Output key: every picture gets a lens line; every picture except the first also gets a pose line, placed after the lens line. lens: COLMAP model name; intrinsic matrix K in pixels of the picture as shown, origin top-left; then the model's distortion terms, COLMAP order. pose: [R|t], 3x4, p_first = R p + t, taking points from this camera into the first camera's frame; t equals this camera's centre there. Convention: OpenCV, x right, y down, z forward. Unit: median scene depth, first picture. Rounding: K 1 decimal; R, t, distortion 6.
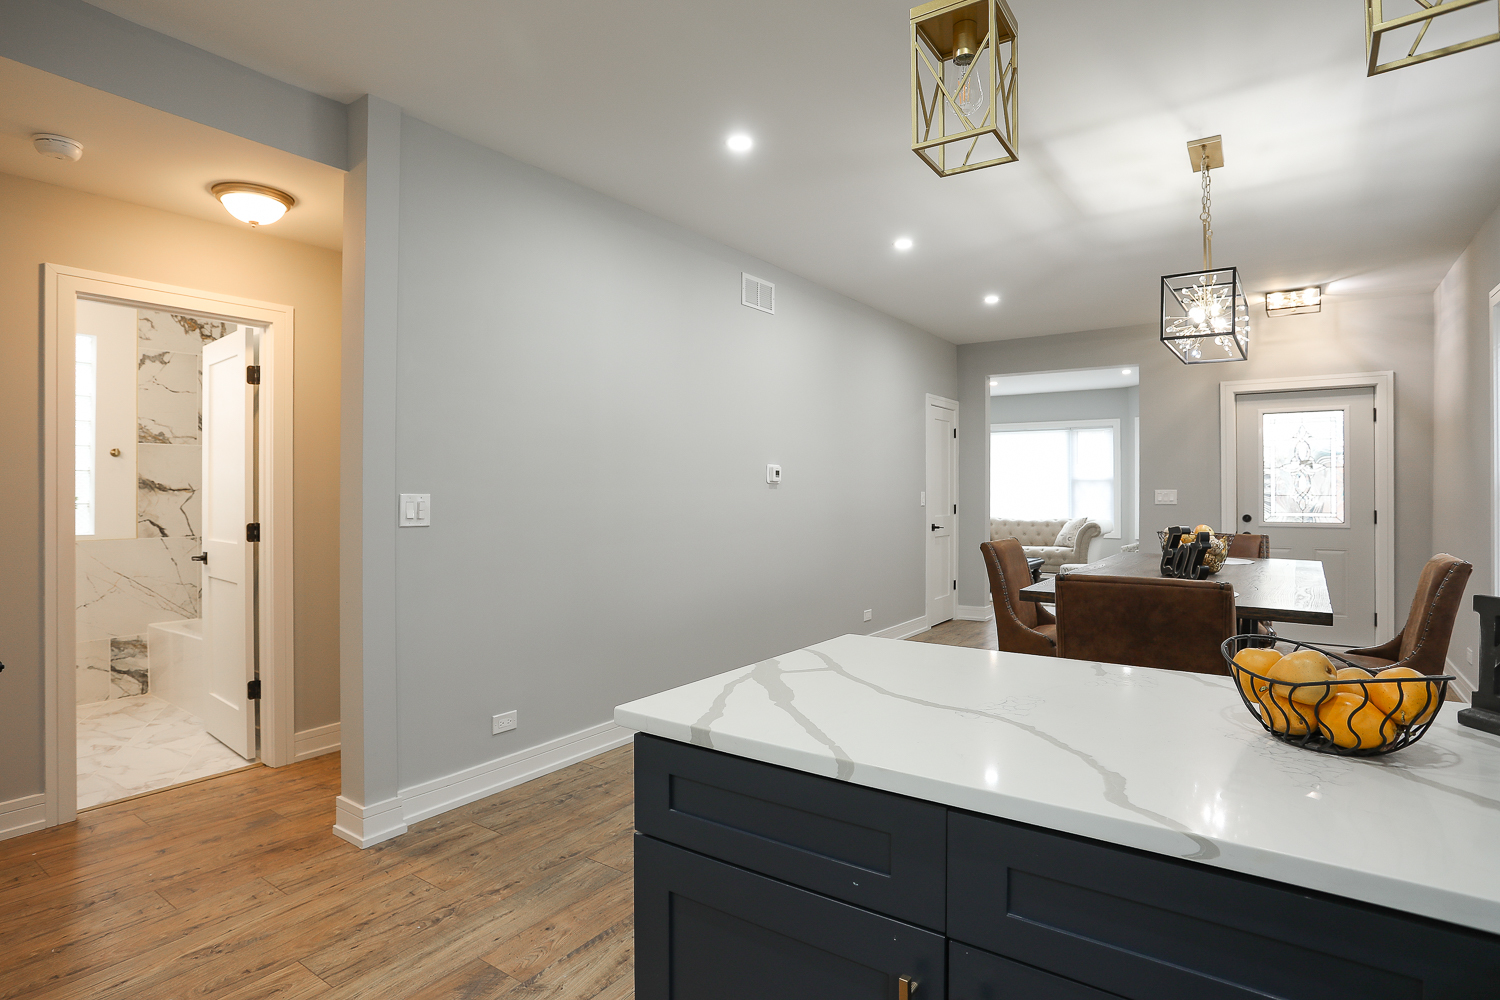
lens RADIAL K [[759.4, 0, 751.3], [0, 759.4, 491.2], [0, 0, 1]] dist [-0.036052, 0.013173]
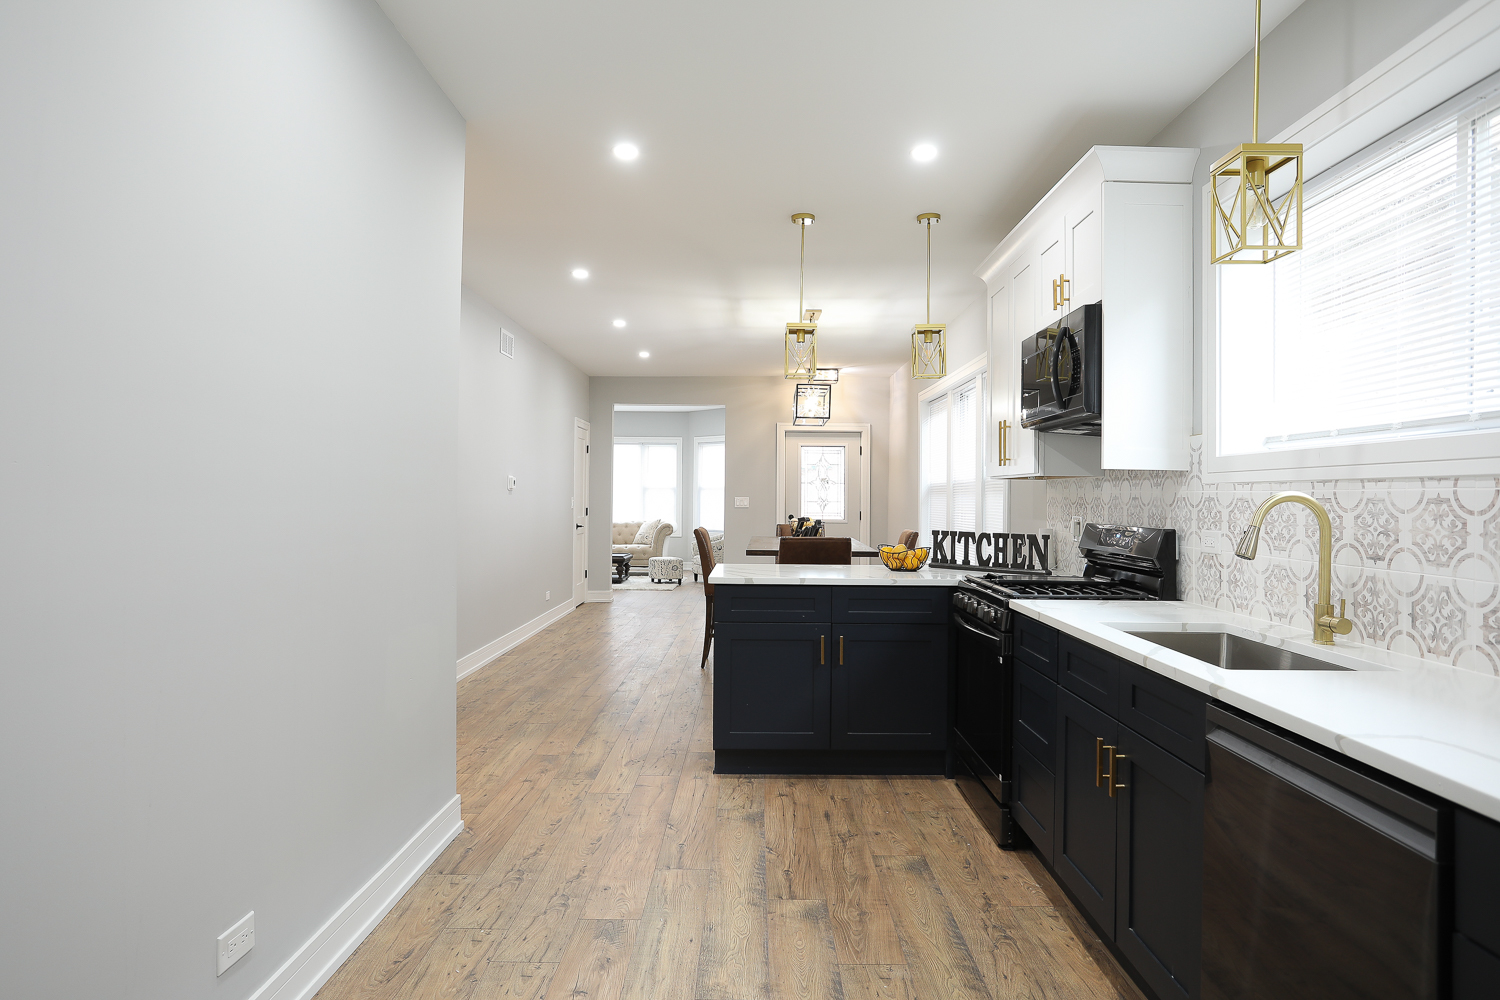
lens RADIAL K [[887.8, 0, 748.9], [0, 887.8, 501.4], [0, 0, 1]] dist [-0.040677, -0.000381]
pose [[0.813323, 0.003790, 0.581800, -0.434970], [-0.007497, 0.999964, 0.003968, -0.000229], [-0.581764, -0.007589, 0.813322, -0.380474]]
